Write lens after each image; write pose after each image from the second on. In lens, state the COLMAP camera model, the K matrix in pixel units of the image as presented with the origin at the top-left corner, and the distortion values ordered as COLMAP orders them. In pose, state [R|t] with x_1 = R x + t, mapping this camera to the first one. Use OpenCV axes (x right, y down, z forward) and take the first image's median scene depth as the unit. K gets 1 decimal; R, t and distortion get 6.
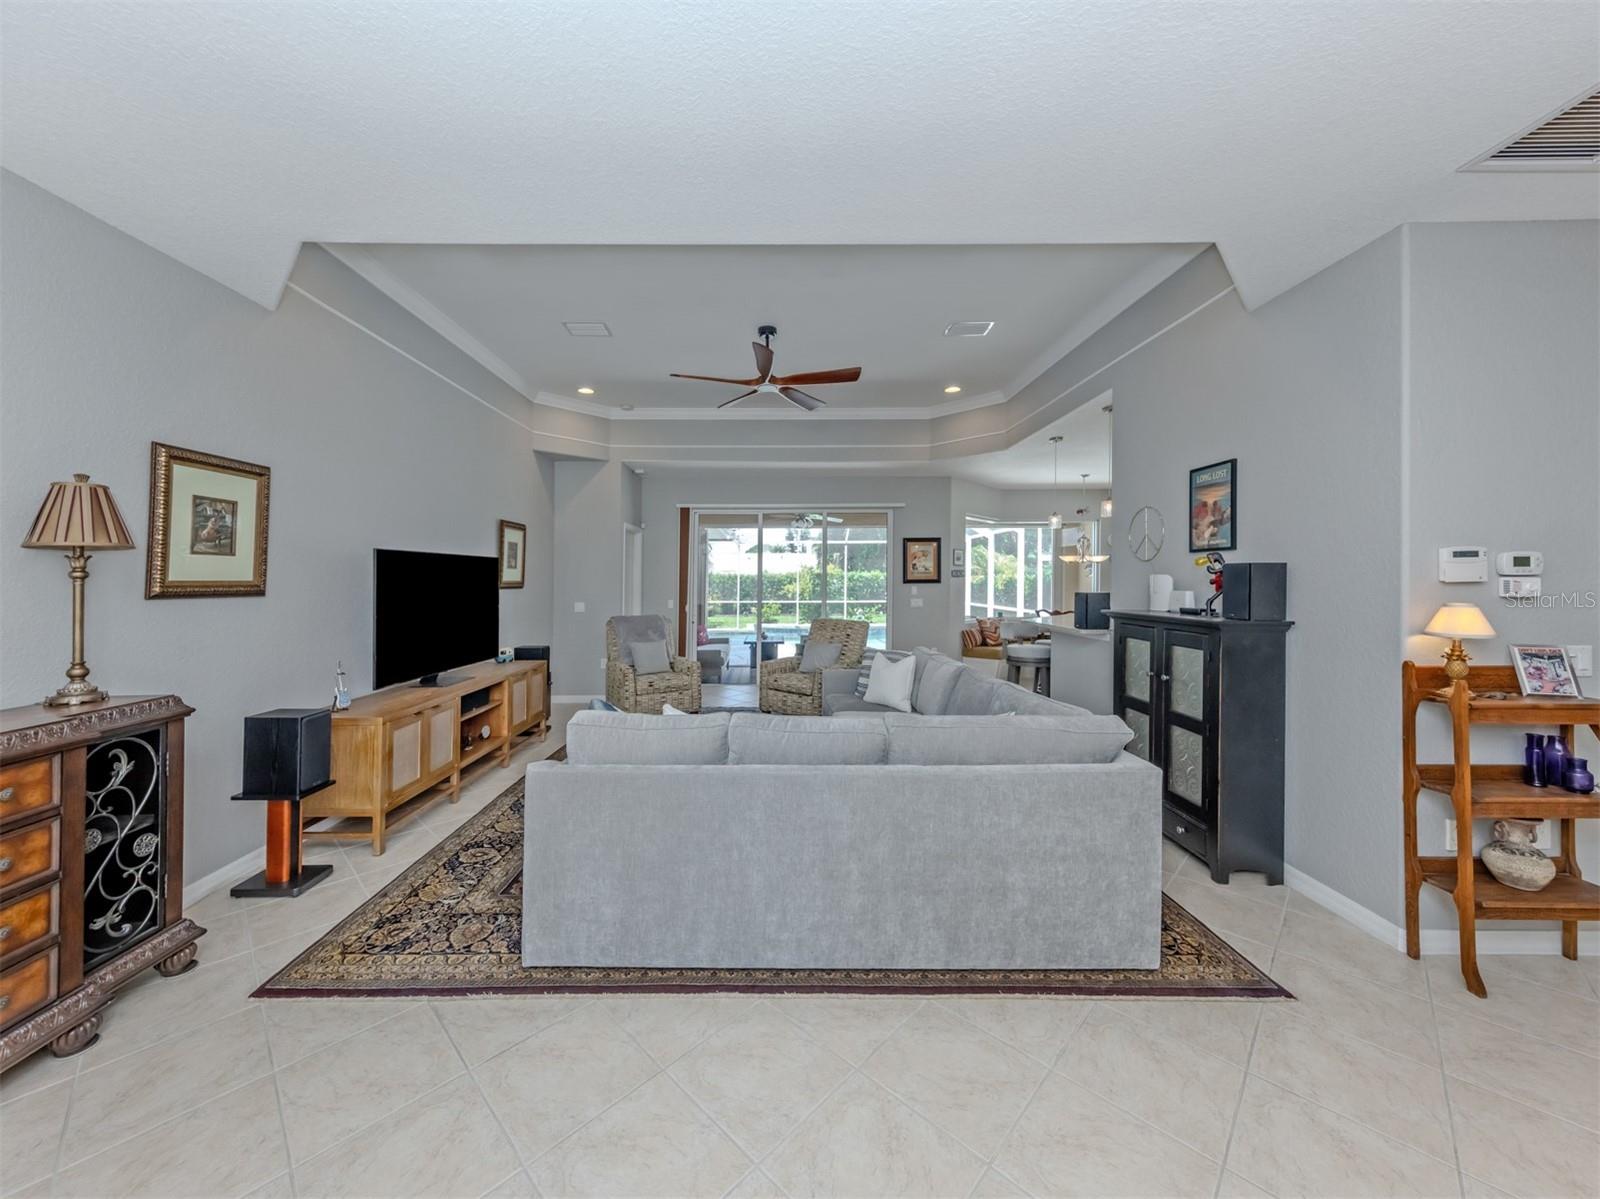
lens RADIAL K [[593.9, 0, 783.1], [0, 593.9, 571.3], [0, 0, 1]] dist [0.005979, -0.000191]
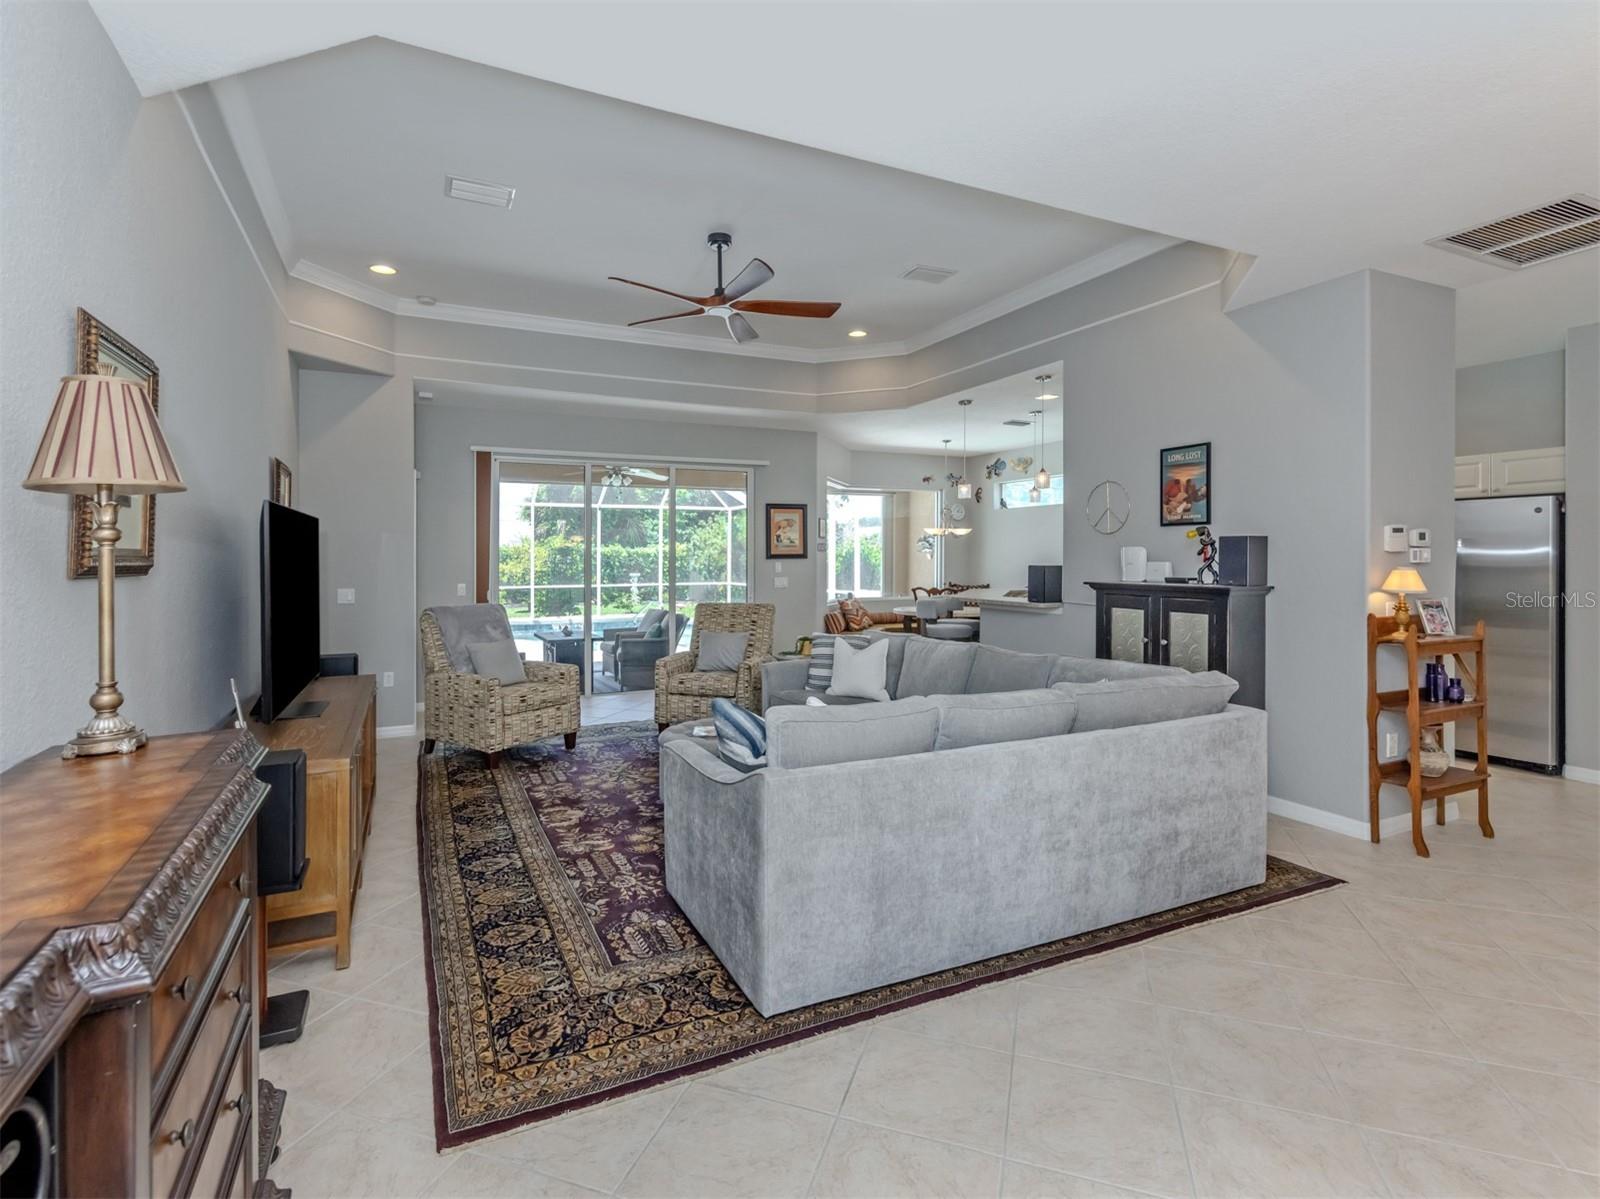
lens RADIAL K [[787.8, 0, 795.7], [0, 787.8, 551.7], [0, 0, 1]] dist [0.005302, 0.001115]
pose [[0.902924, 0.001309, 0.429798, -0.762248], [-0.004237, 0.999974, 0.005856, 0.013217], [-0.429780, -0.007109, 0.902906, 0.004214]]
